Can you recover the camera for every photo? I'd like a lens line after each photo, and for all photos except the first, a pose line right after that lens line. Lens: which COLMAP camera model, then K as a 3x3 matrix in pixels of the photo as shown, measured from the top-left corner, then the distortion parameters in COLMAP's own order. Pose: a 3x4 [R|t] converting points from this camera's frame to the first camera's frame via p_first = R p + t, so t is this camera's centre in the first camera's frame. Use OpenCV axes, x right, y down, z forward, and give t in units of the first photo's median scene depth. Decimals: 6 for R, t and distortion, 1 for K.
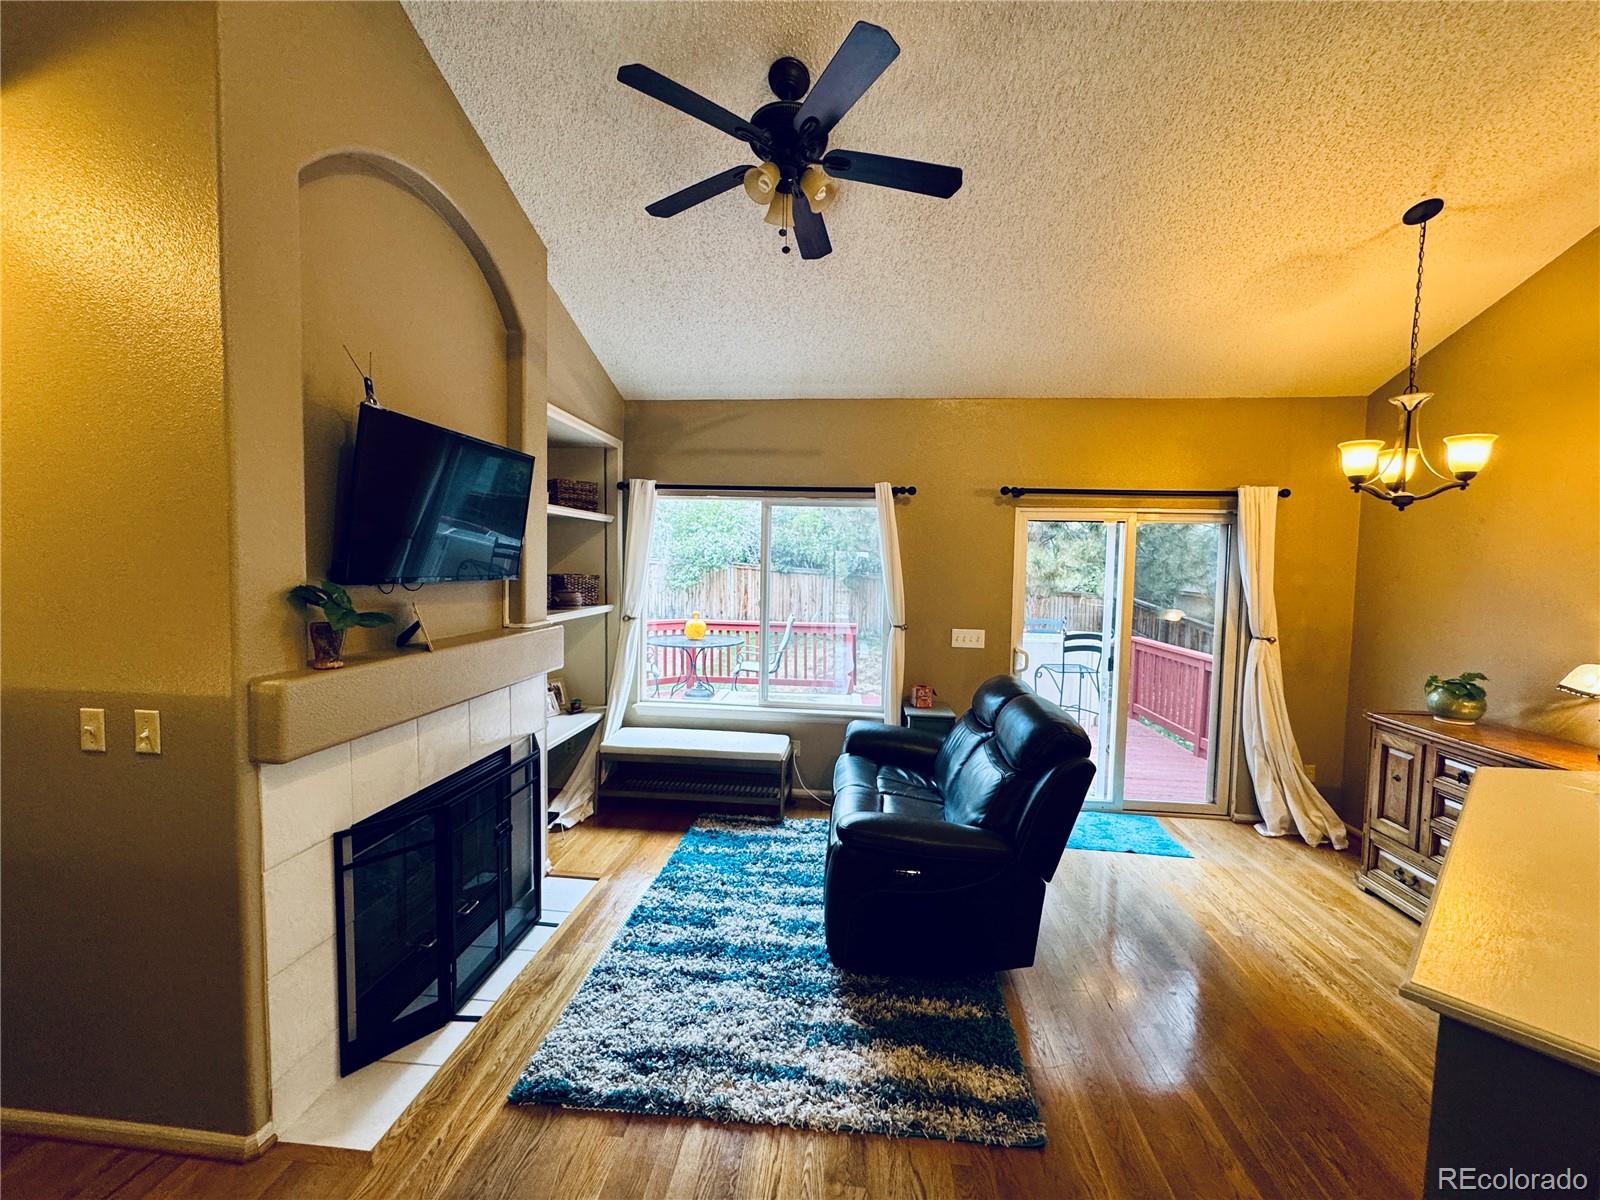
lens RADIAL K [[639.2, 0, 799.4], [0, 639.2, 599.8], [0, 0, 1]] dist [-0.006691, 0.000376]
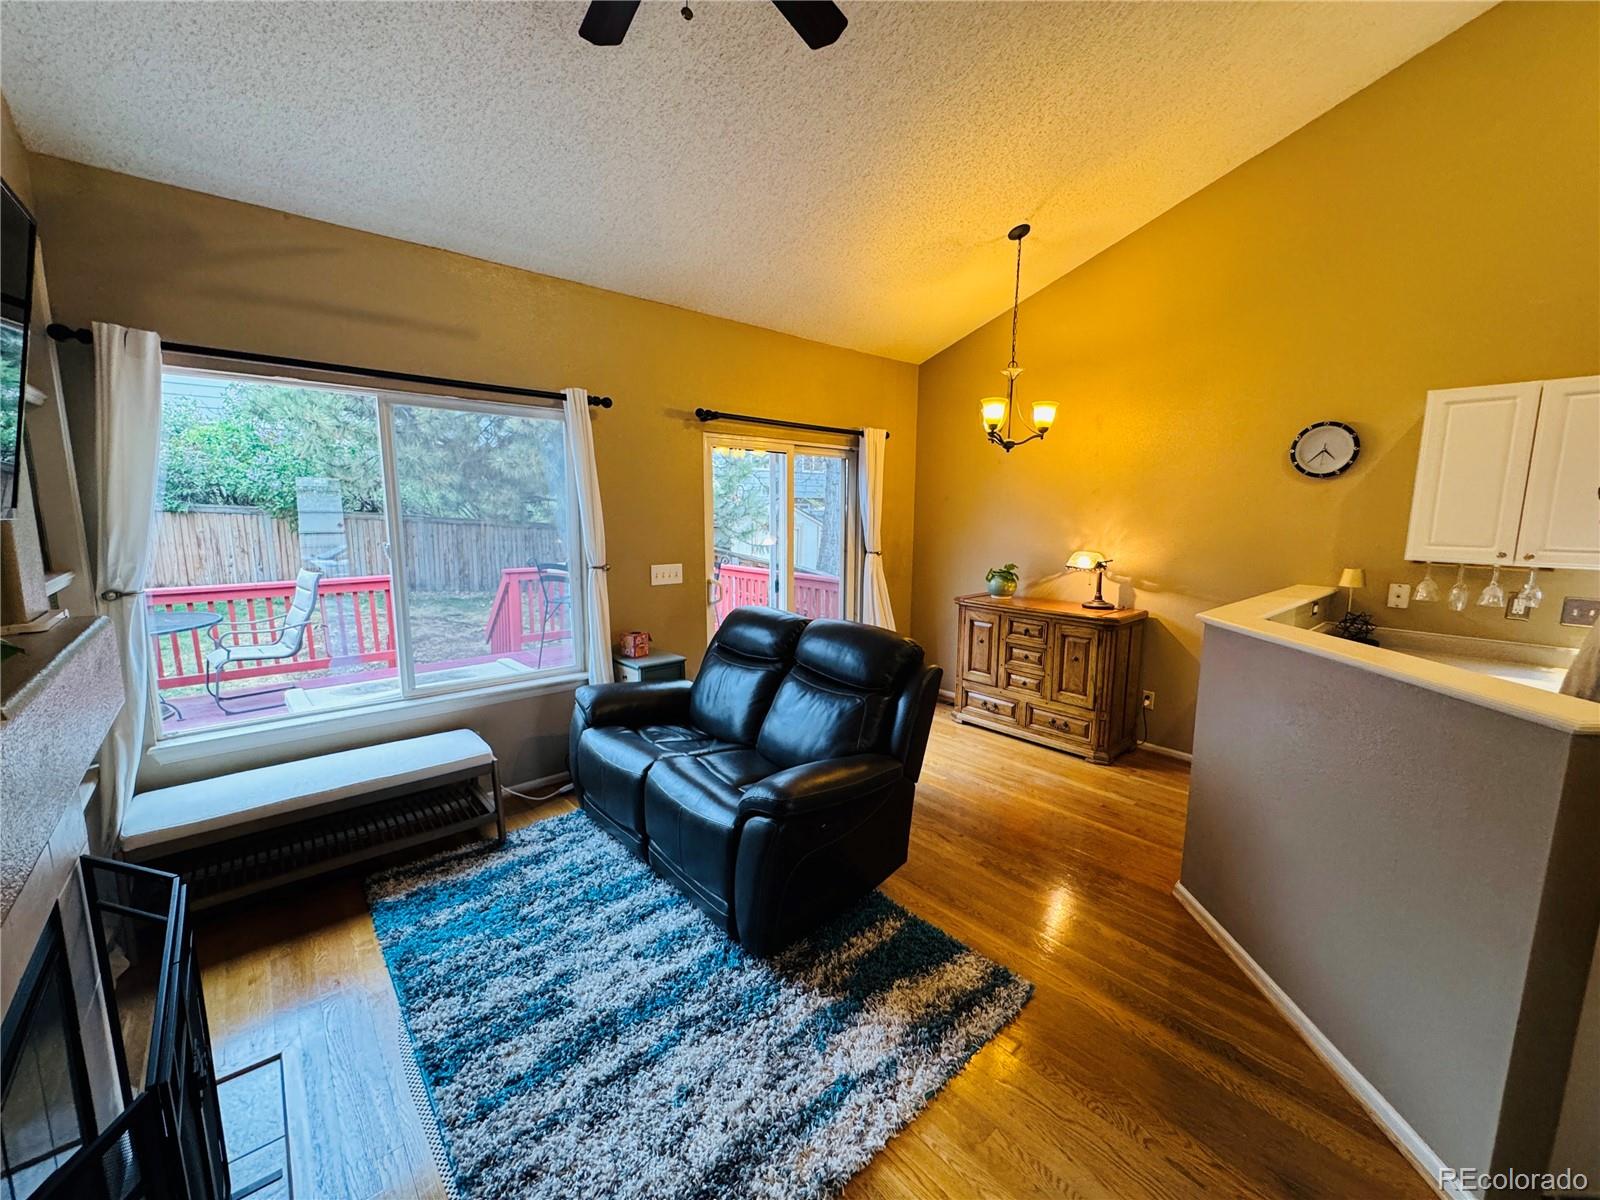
lens RADIAL K [[639.2, 0, 801.9], [0, 639.2, 600.8], [0, 0, 1]] dist [-0.006691, 0.000376]
pose [[0.676403, -0.120382, 0.726627, -0.392174], [0.046303, 0.991551, 0.121170, -0.005518], [-0.735075, -0.048315, 0.676262, 0.330699]]
